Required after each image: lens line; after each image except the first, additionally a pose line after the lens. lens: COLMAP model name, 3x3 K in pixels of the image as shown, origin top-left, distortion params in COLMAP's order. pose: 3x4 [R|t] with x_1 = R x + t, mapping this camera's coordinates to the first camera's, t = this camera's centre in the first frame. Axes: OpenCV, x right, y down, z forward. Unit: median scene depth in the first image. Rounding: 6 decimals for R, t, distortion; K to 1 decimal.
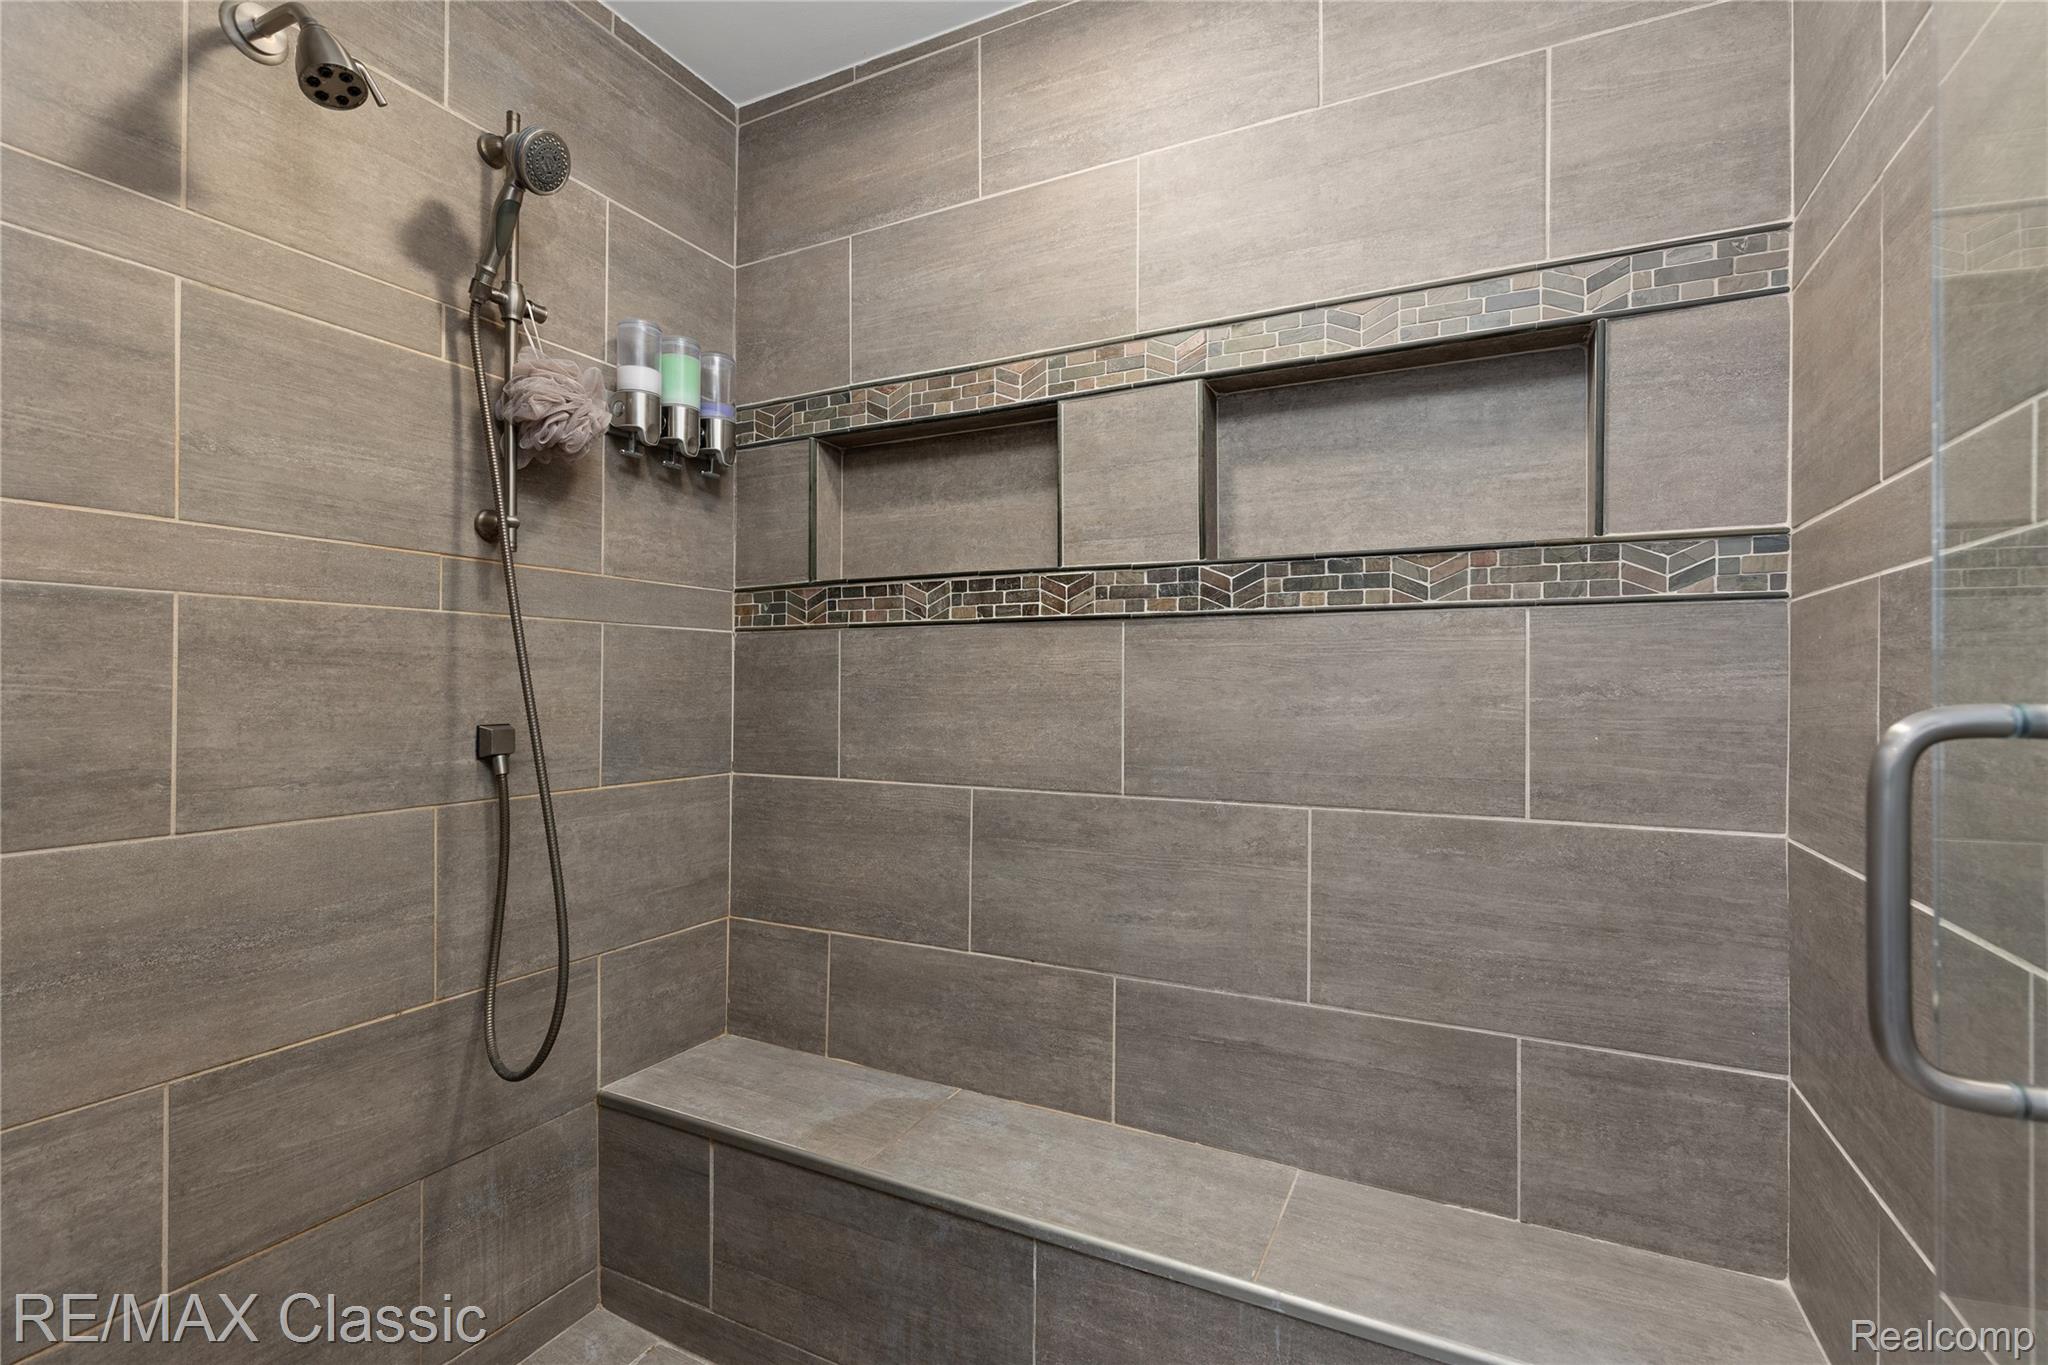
lens RADIAL K [[926.1, 0, 1021.5], [0, 926.1, 683.4], [0, 0, 1]] dist [0.015565, -0.004806]
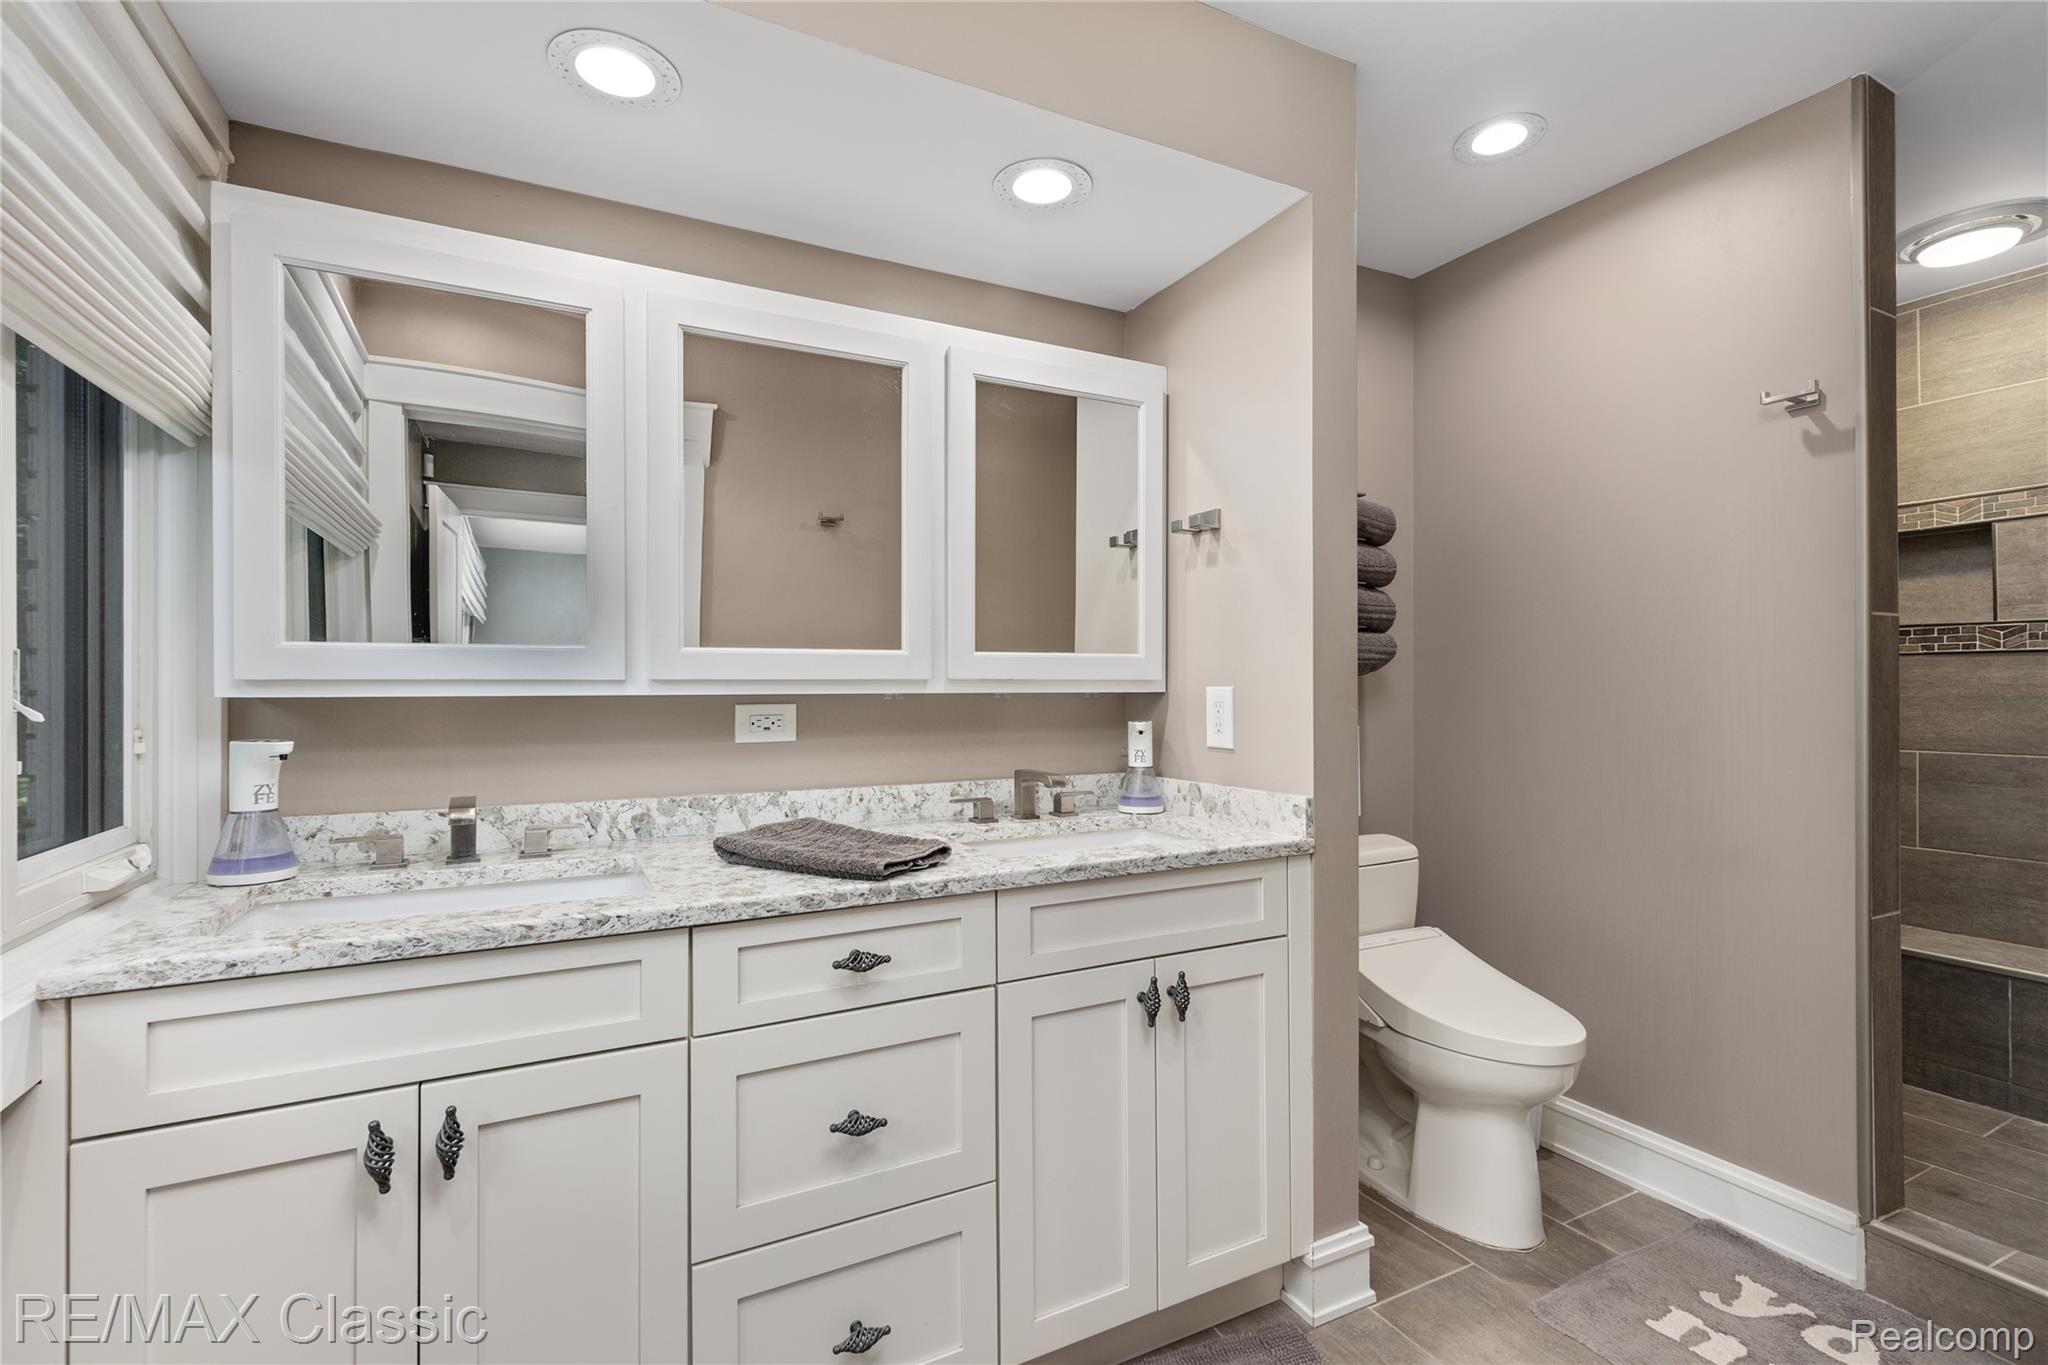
lens RADIAL K [[926.1, 0, 1021.5], [0, 926.1, 683.4], [0, 0, 1]] dist [0.015565, -0.004806]
pose [[0.816925, -0.009414, -0.576667, -0.423594], [0.009285, 0.999952, -0.003170, -0.022956], [0.576669, -0.002764, 0.816973, -1.410937]]
